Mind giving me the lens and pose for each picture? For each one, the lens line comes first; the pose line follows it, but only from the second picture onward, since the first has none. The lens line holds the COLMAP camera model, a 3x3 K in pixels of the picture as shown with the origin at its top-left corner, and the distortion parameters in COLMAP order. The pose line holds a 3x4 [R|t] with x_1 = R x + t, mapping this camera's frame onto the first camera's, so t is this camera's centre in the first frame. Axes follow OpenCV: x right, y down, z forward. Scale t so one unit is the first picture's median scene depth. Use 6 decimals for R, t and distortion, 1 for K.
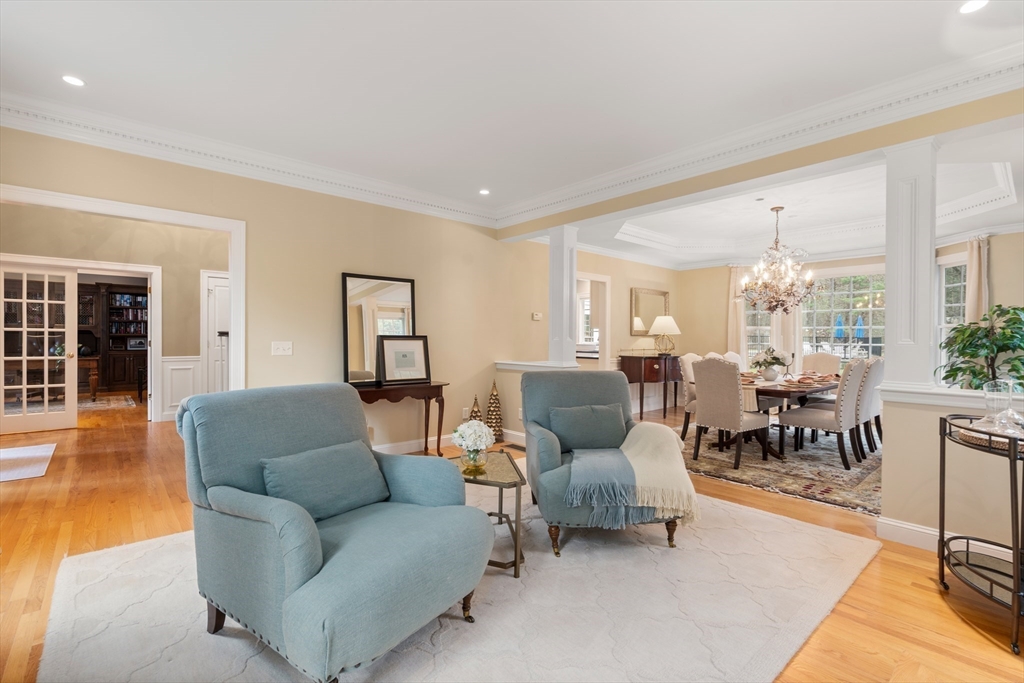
lens RADIAL K [[468.3, 0, 505.7], [0, 468.3, 338.6], [0, 0, 1]] dist [-0.002030, -0.001991]
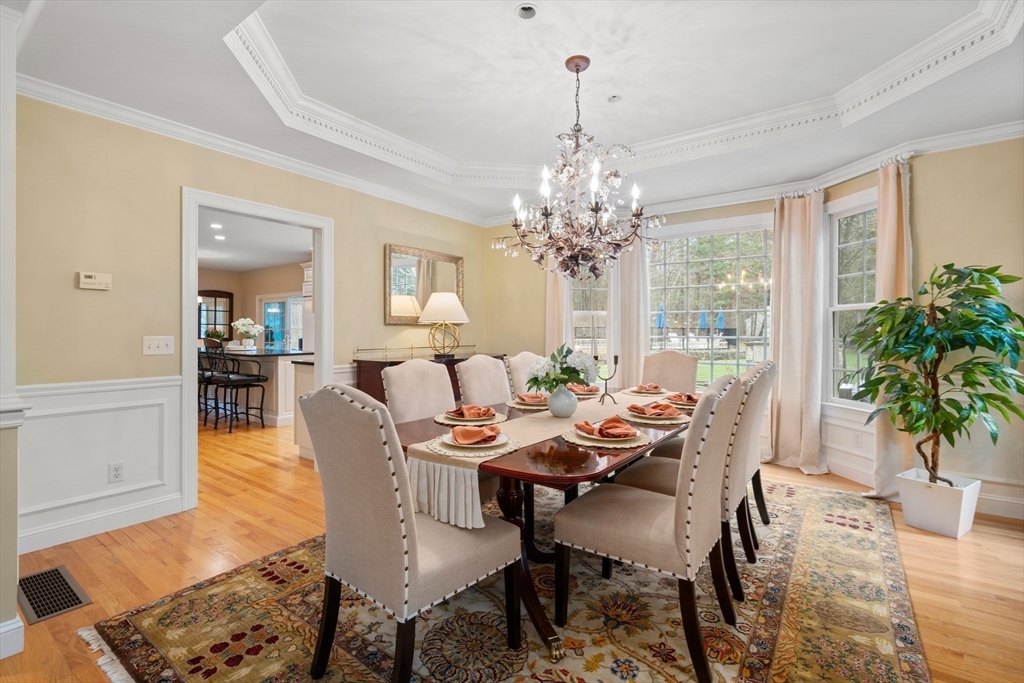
lens RADIAL K [[468.3, 0, 513.9], [0, 468.3, 328.1], [0, 0, 1]] dist [-0.002030, -0.001991]
pose [[0.973023, -0.003145, 0.230686, 0.400782], [0.004894, 0.999963, -0.007008, 0.003473], [-0.230656, 0.007948, 0.973003, 0.539236]]
